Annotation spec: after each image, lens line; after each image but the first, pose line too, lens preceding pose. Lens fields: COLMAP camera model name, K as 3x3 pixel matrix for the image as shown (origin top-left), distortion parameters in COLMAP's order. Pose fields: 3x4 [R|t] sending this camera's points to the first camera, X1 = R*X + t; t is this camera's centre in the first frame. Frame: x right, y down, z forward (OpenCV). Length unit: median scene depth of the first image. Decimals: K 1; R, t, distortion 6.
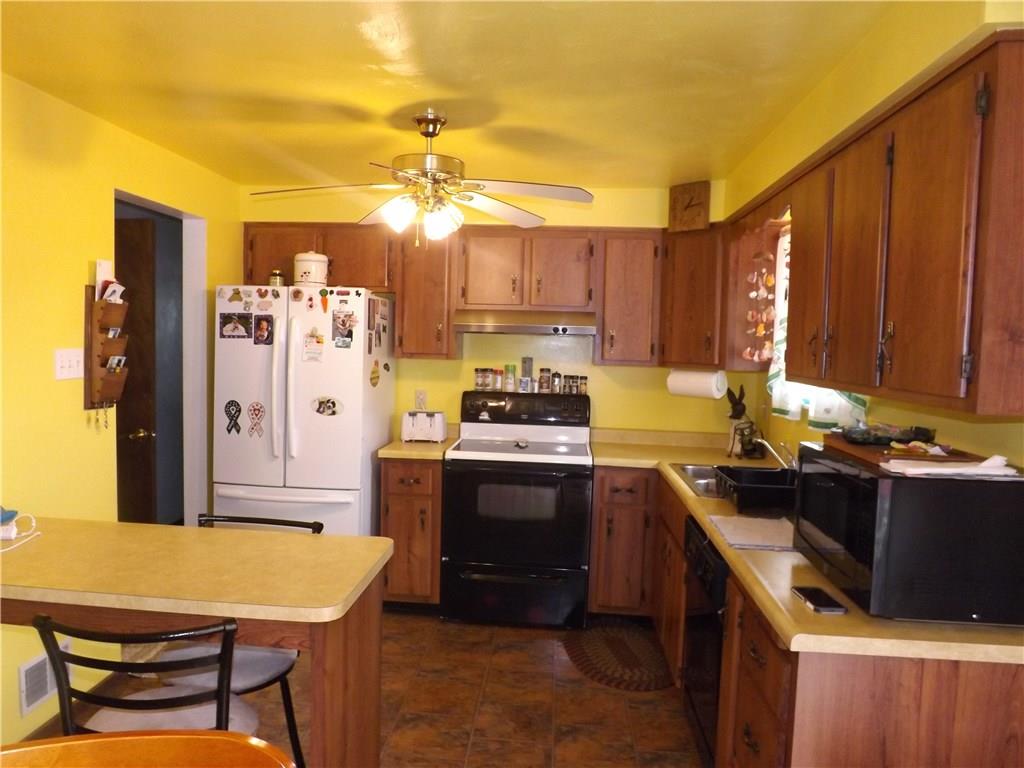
lens RADIAL K [[719.5, 0, 513.9], [0, 719.5, 389.9], [0, 0, 1]] dist [-0.031525, 0.002704]
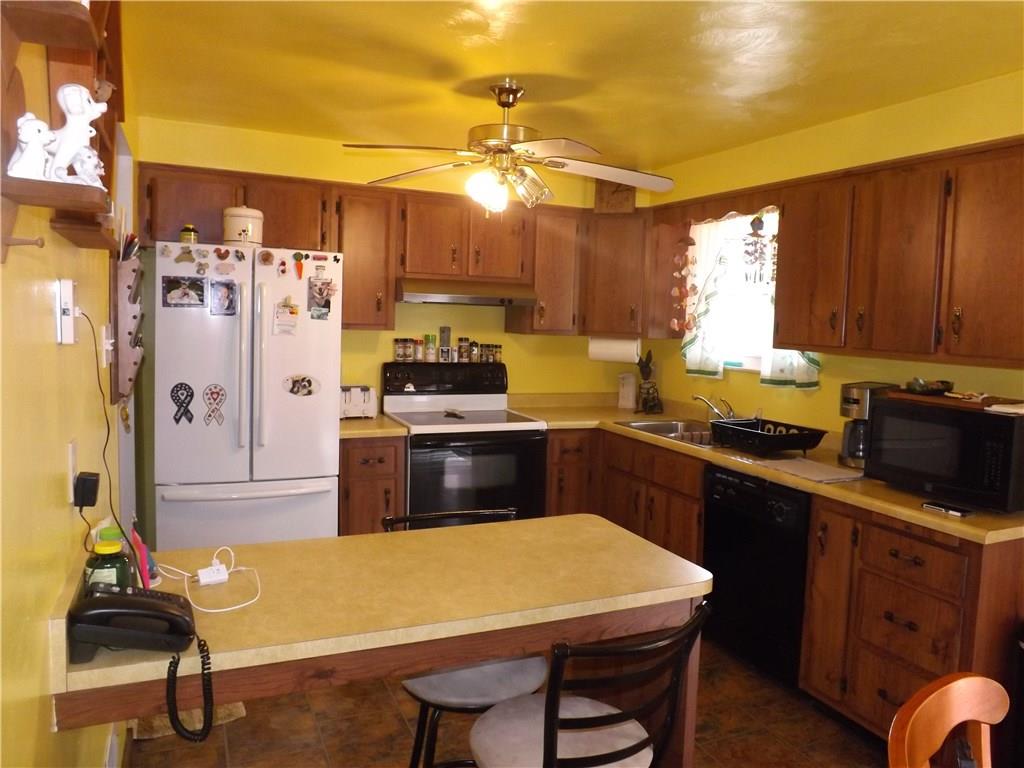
lens RADIAL K [[719.5, 0, 518.3], [0, 719.5, 374.3], [0, 0, 1]] dist [-0.031525, 0.002704]
pose [[0.873621, -0.037656, 0.485148, -0.452119], [0.022381, 0.999056, 0.037242, -0.017466], [-0.486092, -0.021677, 0.873639, 0.095902]]
